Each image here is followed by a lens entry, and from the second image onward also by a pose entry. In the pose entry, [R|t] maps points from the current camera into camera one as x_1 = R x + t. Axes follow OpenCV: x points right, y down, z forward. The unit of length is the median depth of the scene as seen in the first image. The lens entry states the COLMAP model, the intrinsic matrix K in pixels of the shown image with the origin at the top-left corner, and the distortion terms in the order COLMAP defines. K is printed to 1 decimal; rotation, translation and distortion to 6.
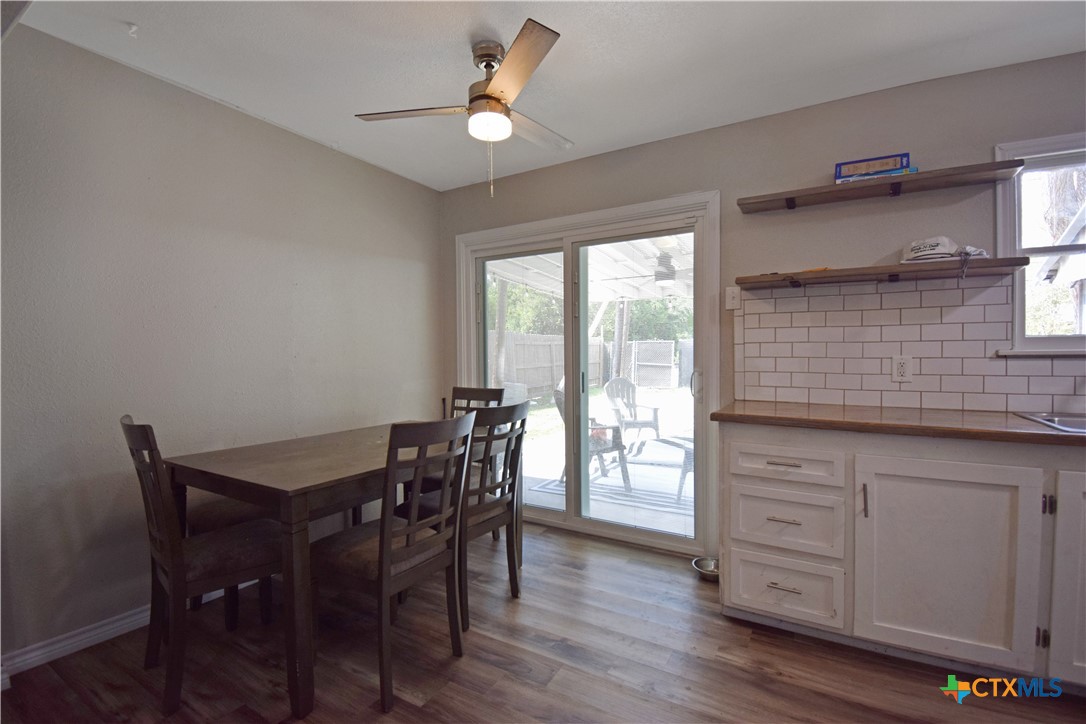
lens RADIAL K [[475.9, 0, 547.1], [0, 475.9, 361.7], [0, 0, 1]] dist [0.015049, -0.022694]
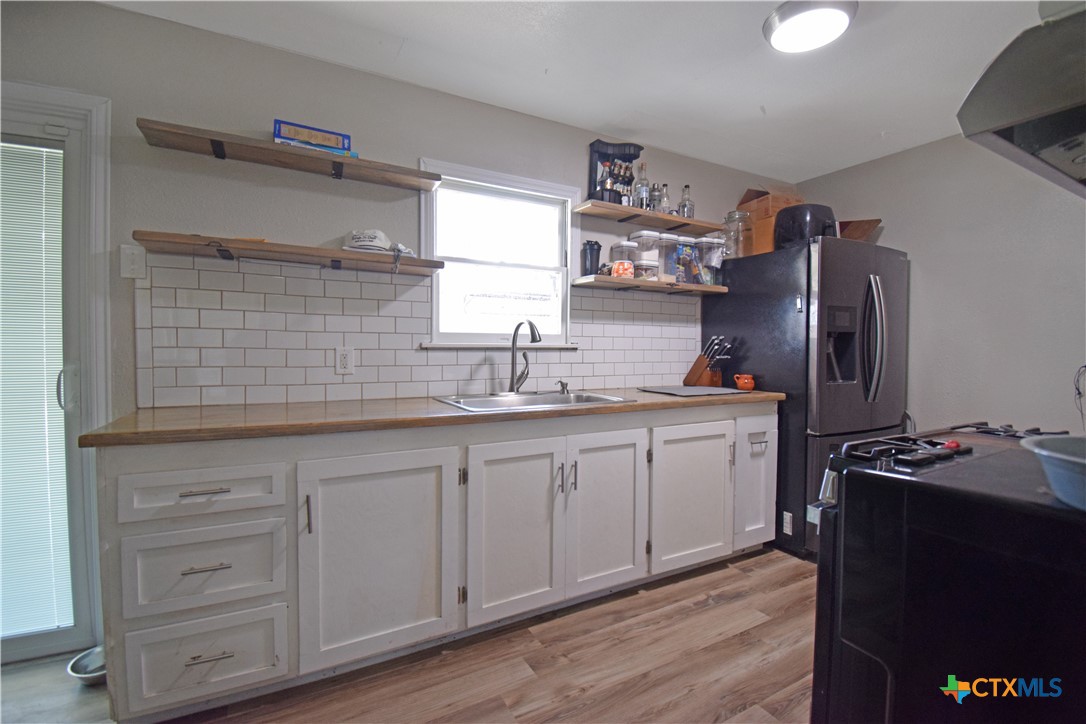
lens RADIAL K [[475.9, 0, 547.1], [0, 475.9, 361.7], [0, 0, 1]] dist [0.015049, -0.022694]
pose [[0.505582, -0.013537, 0.862672, 0.128750], [0.003980, 0.999903, 0.013358, 0.006582], [-0.862769, -0.003320, 0.505587, 0.172248]]
